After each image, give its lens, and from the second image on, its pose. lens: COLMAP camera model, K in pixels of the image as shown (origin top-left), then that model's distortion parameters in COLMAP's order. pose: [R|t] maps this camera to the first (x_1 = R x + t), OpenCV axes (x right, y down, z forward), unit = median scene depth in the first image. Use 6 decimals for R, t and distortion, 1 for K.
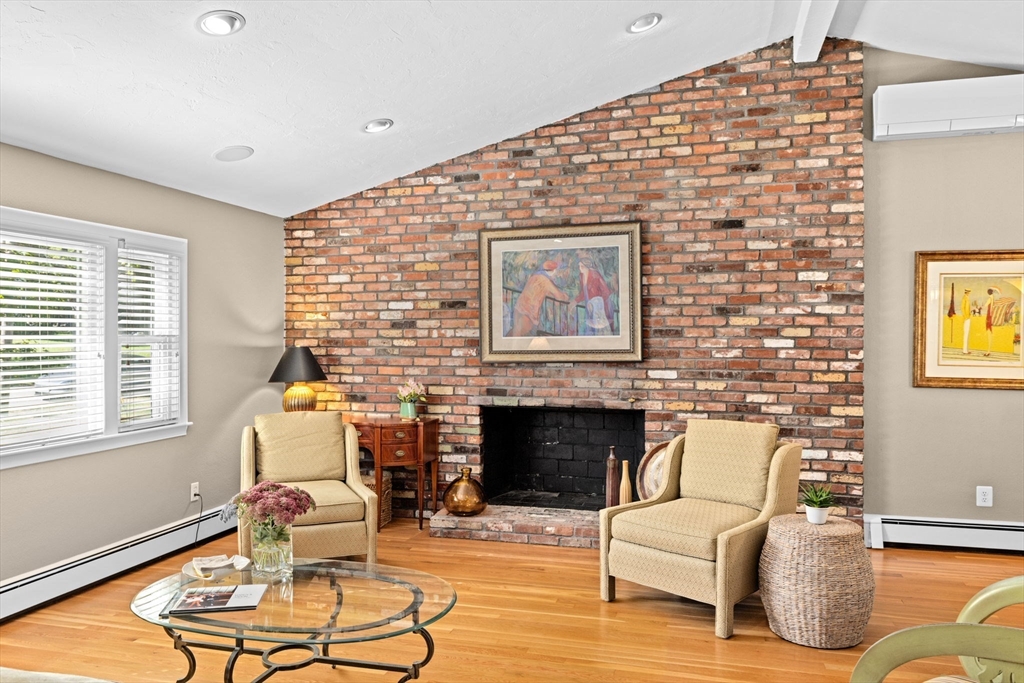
lens RADIAL K [[732.9, 0, 512.1], [0, 732.9, 340.9], [0, 0, 1]] dist [0.012533, -0.024434]
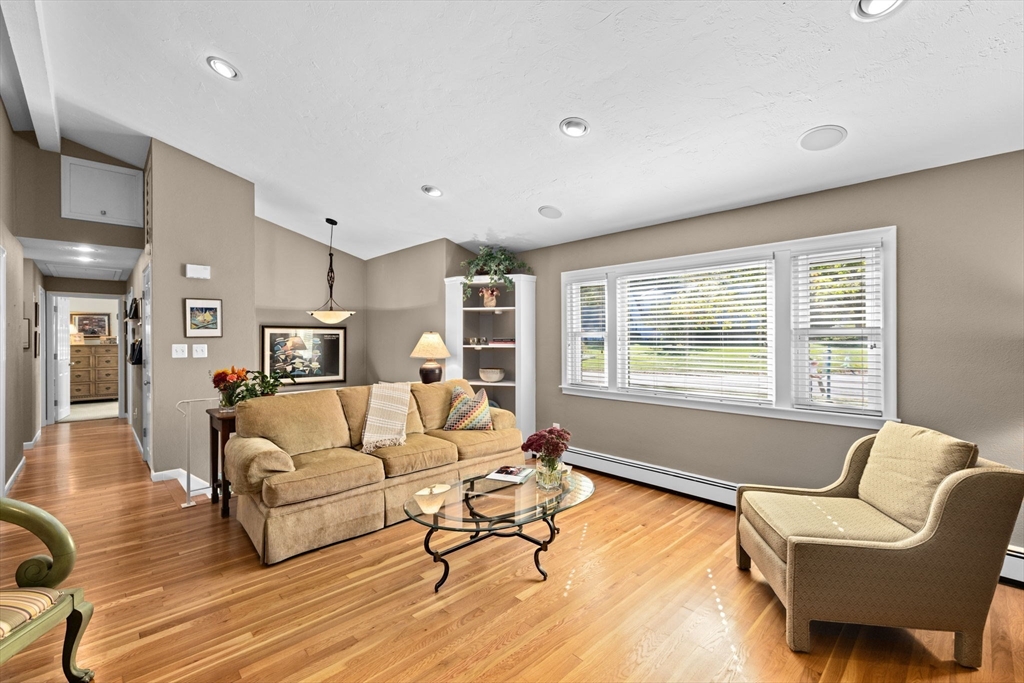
lens RADIAL K [[439.4, 0, 508.3], [0, 439.4, 338.3], [0, 0, 1]] dist [-0.001377, 0.001916]
pose [[-0.515871, 0.004201, -0.856656, 0.281668], [-0.002755, 0.999975, 0.006563, 0.003556], [0.856662, 0.005746, -0.515846, 0.812215]]
